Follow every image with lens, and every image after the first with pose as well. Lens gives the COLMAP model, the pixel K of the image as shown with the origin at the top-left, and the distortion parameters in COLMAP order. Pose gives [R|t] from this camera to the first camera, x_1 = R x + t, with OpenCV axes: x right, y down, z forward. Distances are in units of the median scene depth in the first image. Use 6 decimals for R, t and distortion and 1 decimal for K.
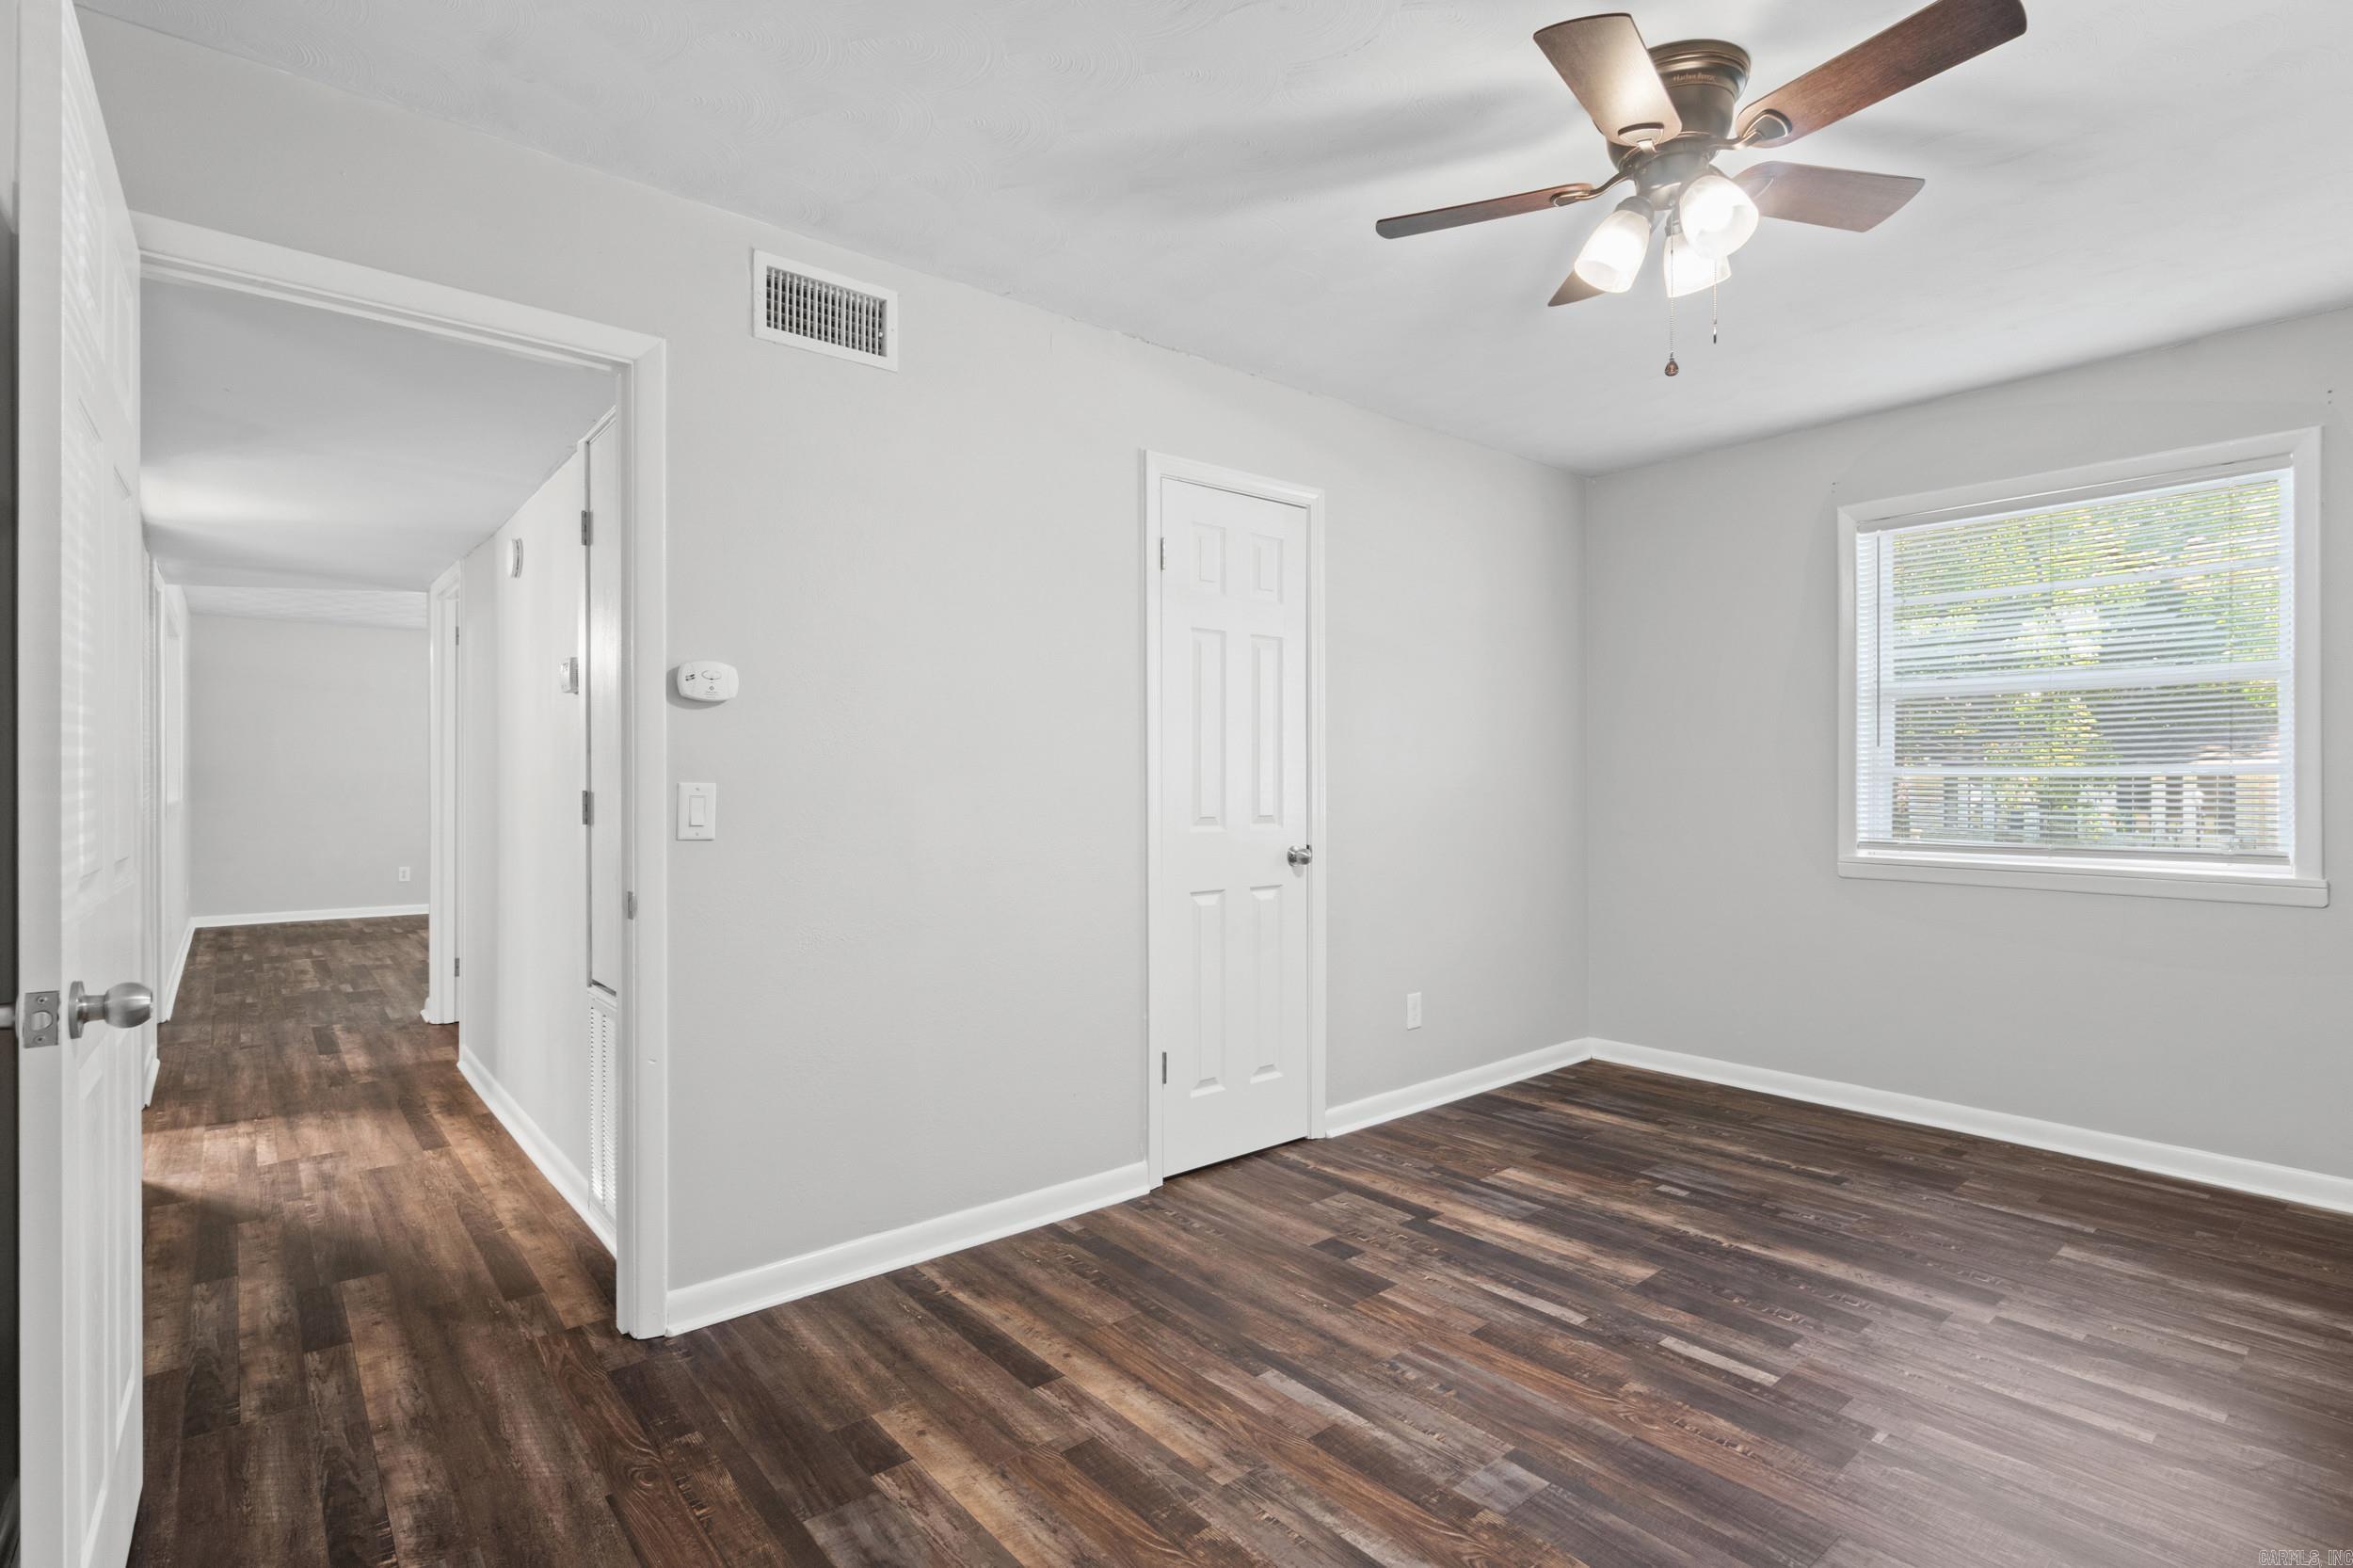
lens RADIAL K [[1137.1, 0, 1174.8], [0, 1137.1, 783.2], [0, 0, 1]] dist [-0.002433, 0.001155]
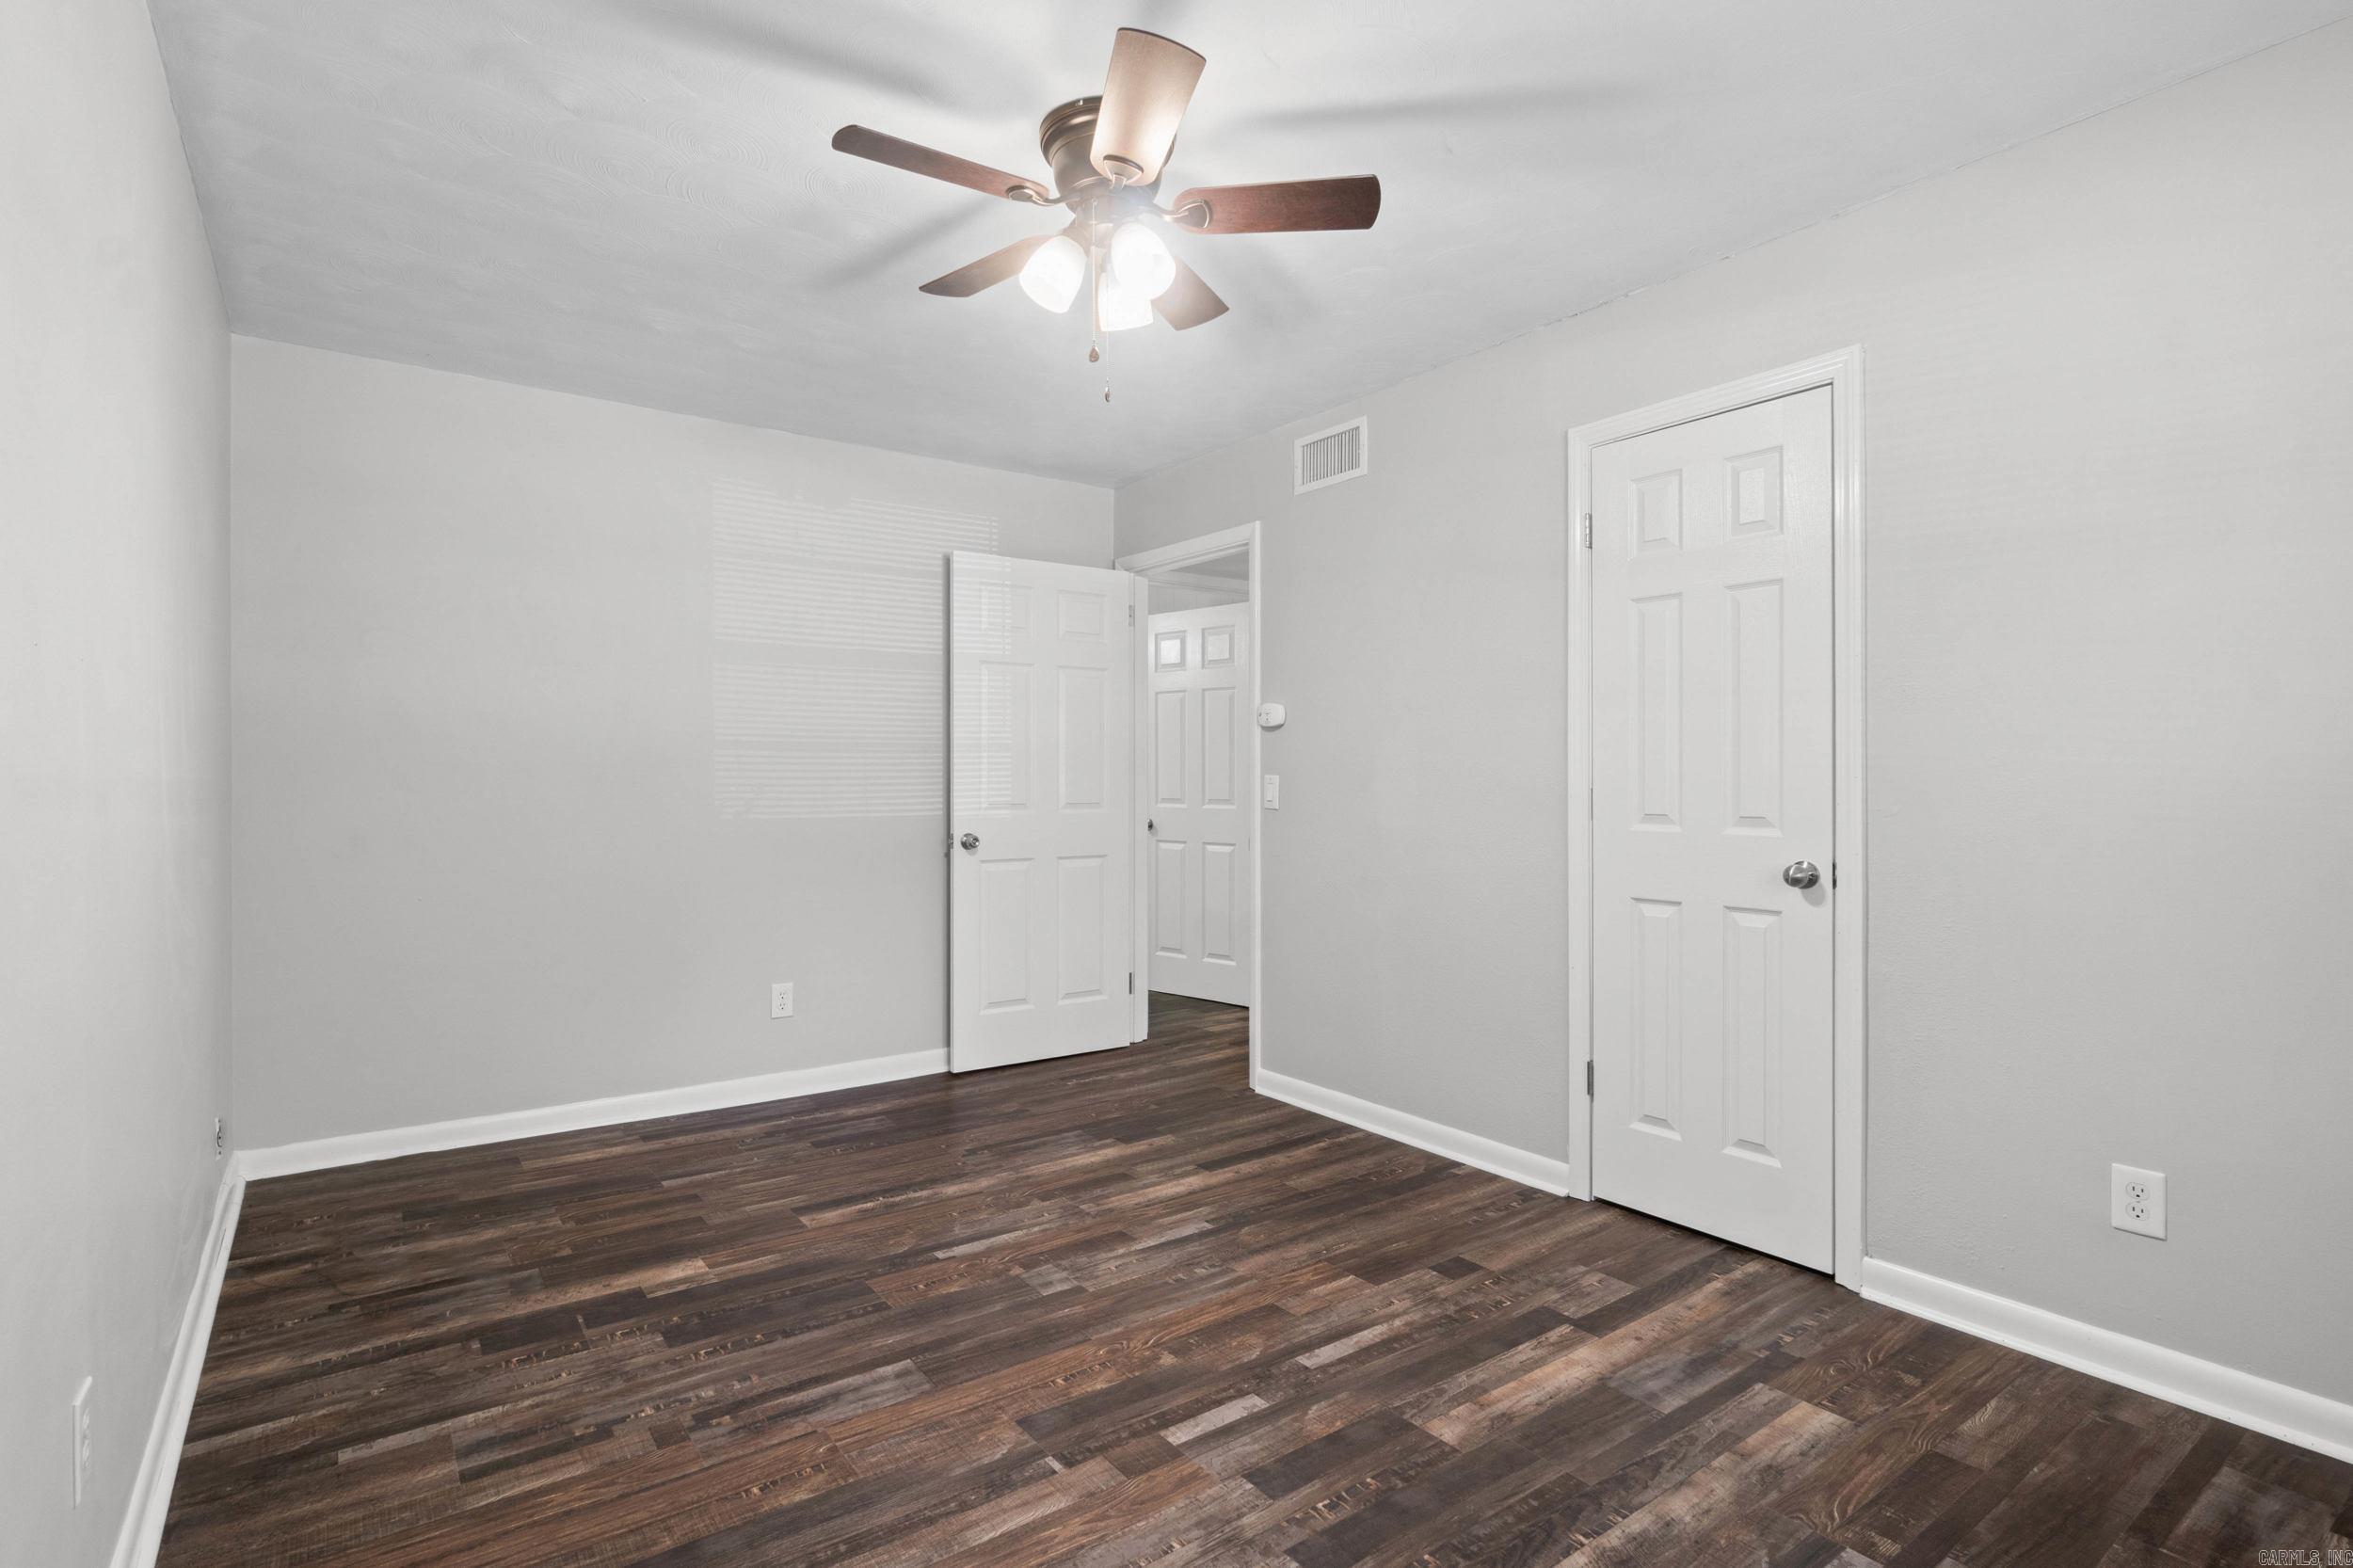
lens RADIAL K [[1137.1, 0, 1134.2], [0, 1137.1, 797.0], [0, 0, 1]] dist [-0.002433, 0.001155]
pose [[-0.089011, 0.018983, -0.995850, 1.186742], [0.001459, 0.999820, 0.018928, -0.000226], [0.996030, 0.000232, -0.089023, 0.881335]]
